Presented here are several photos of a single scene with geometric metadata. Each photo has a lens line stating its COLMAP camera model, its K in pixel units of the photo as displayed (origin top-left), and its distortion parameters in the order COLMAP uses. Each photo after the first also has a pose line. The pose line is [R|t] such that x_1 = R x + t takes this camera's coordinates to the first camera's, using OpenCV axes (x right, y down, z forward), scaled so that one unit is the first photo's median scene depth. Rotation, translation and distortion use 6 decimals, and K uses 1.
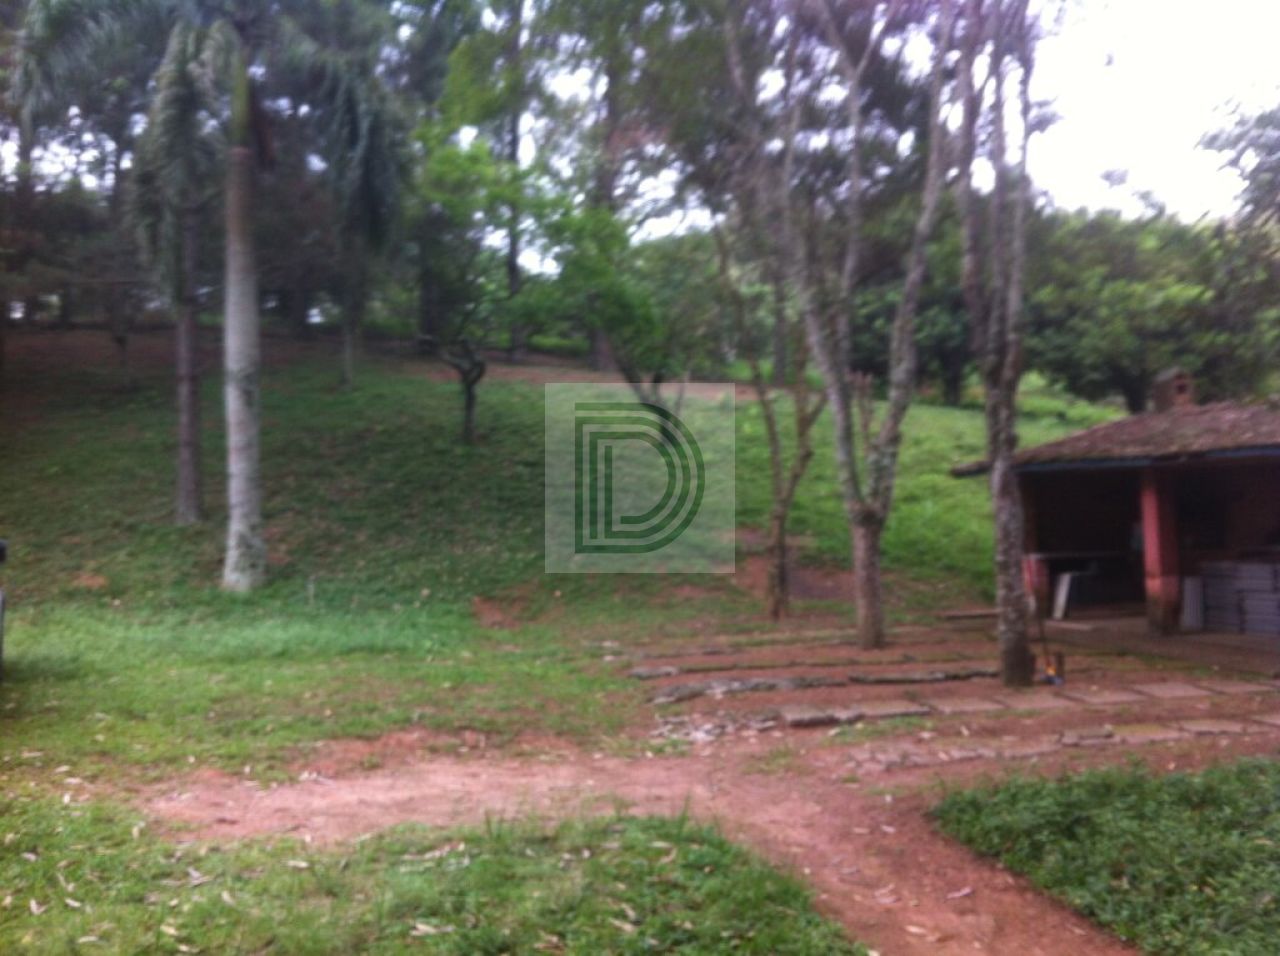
lens RADIAL K [[1224.6, 0, 640.0], [0, 1224.6, 478.0], [0, 0, 1]] dist [0.100472, -0.399610]
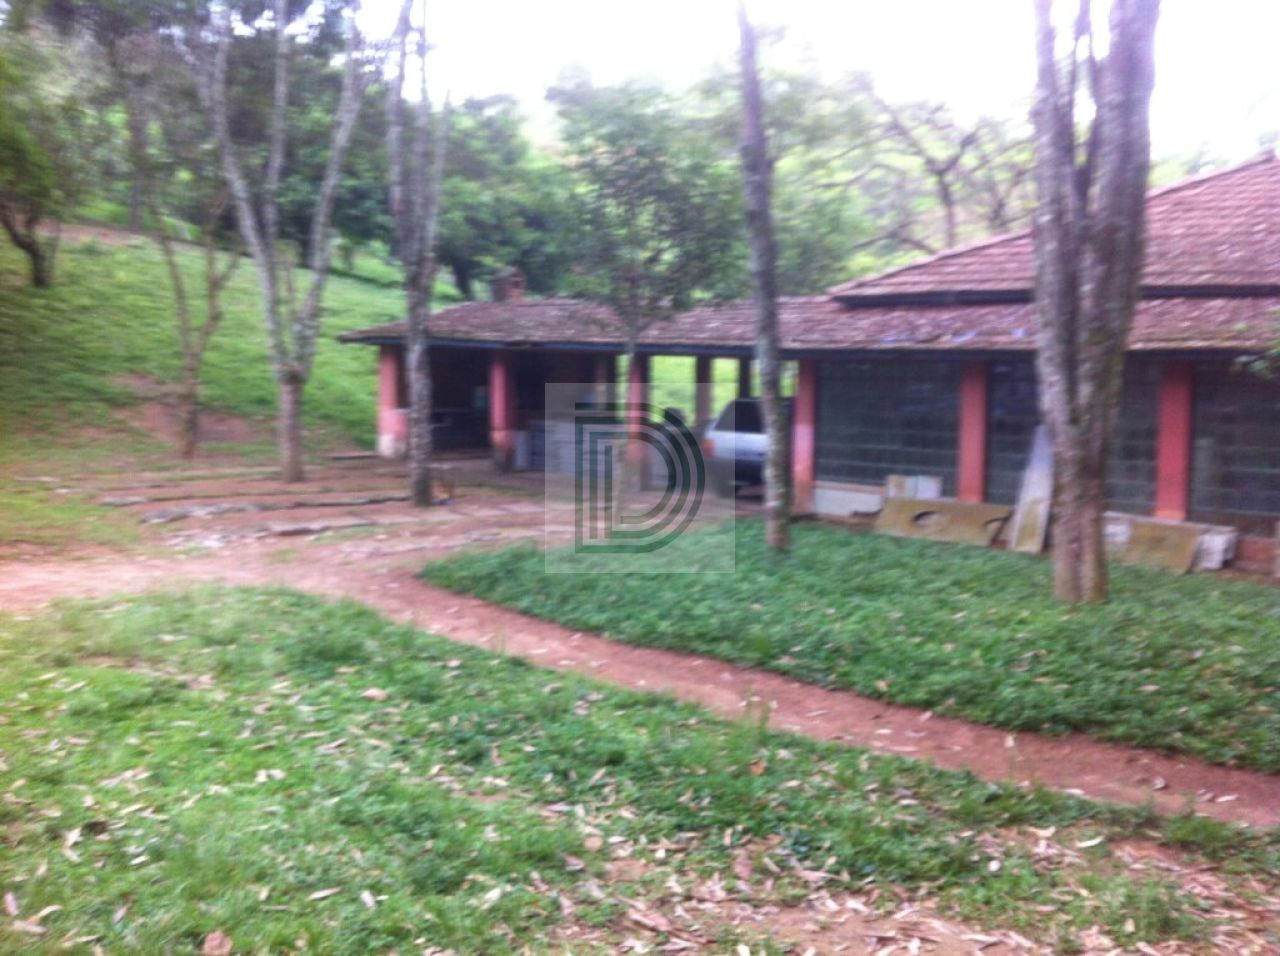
lens RADIAL K [[1305.8, 0, 640.0], [0, 1305.8, 478.0], [0, 0, 1]] dist [0.001047, 0.002047]
pose [[0.845370, 0.003420, 0.534170, -0.229659], [-0.070873, 0.991857, 0.105812, -0.032227], [-0.529458, -0.127308, 0.838729, -0.311613]]
